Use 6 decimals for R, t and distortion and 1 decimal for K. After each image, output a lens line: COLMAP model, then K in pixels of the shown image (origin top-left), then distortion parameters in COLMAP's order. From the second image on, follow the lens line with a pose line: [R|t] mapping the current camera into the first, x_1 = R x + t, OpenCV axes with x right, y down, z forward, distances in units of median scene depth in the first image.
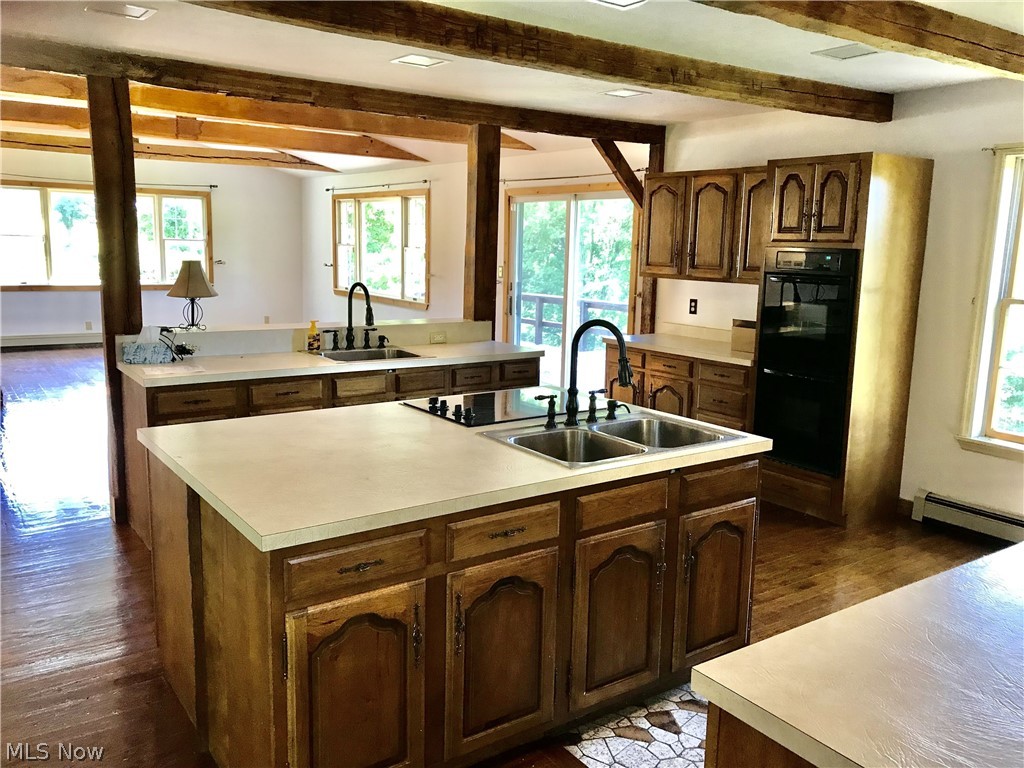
lens RADIAL K [[847.9, 0, 512.0], [0, 847.9, 384.0], [0, 0, 1]] dist [0.004584, 0.007709]
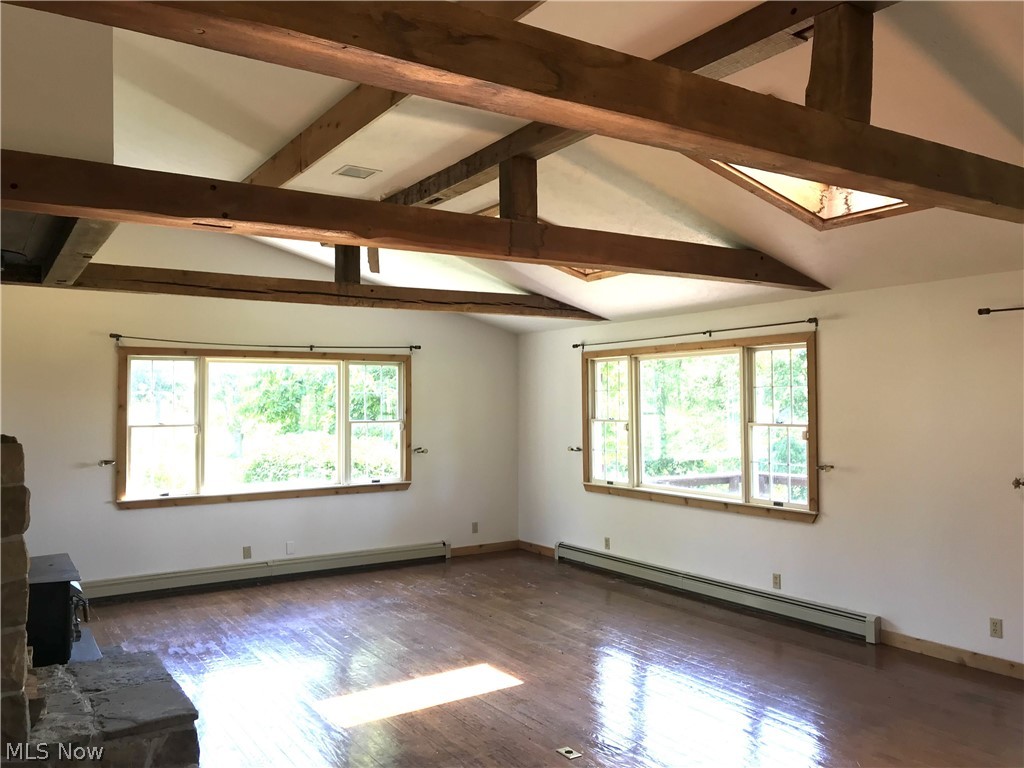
lens RADIAL K [[847.9, 0, 512.0], [0, 847.9, 384.0], [0, 0, 1]] dist [0.004584, 0.007709]
pose [[0.998643, -0.037255, -0.036382, -0.252892], [0.029694, 0.981365, -0.189844, -0.064463], [0.042777, 0.188506, 0.981140, 0.309209]]
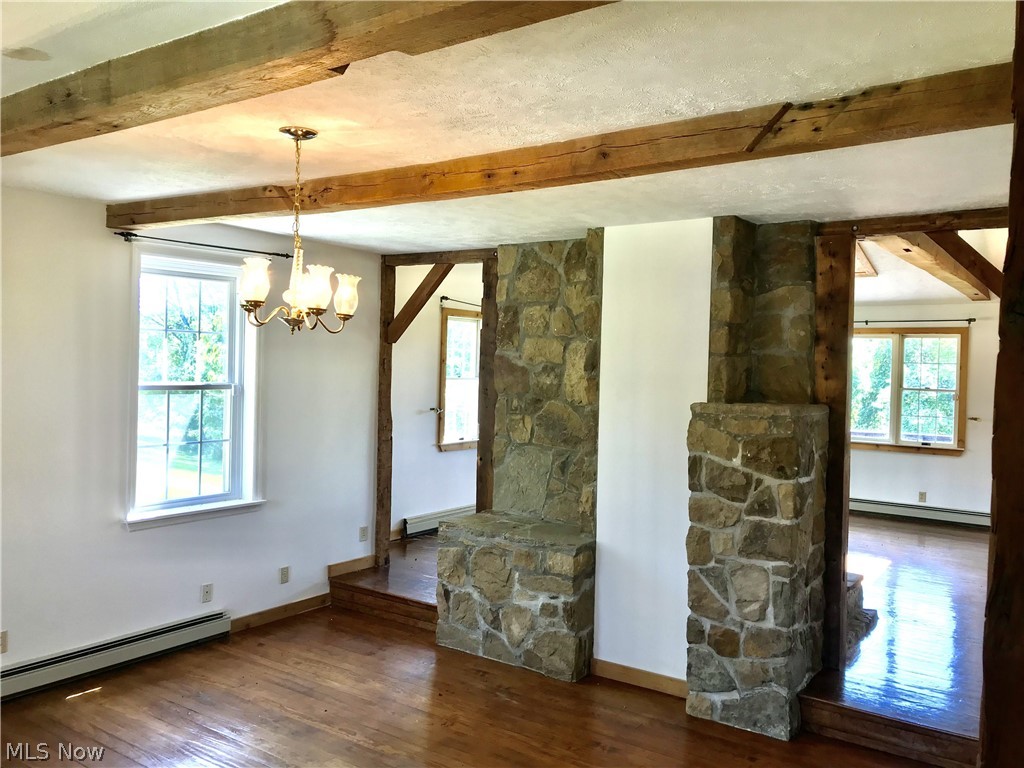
lens RADIAL K [[847.9, 0, 512.0], [0, 847.9, 384.0], [0, 0, 1]] dist [0.004584, 0.007709]
pose [[0.942351, -0.010269, 0.334468, -0.747181], [0.057055, 0.989824, -0.130359, -0.061283], [-0.329726, 0.141927, 0.933348, 0.242615]]
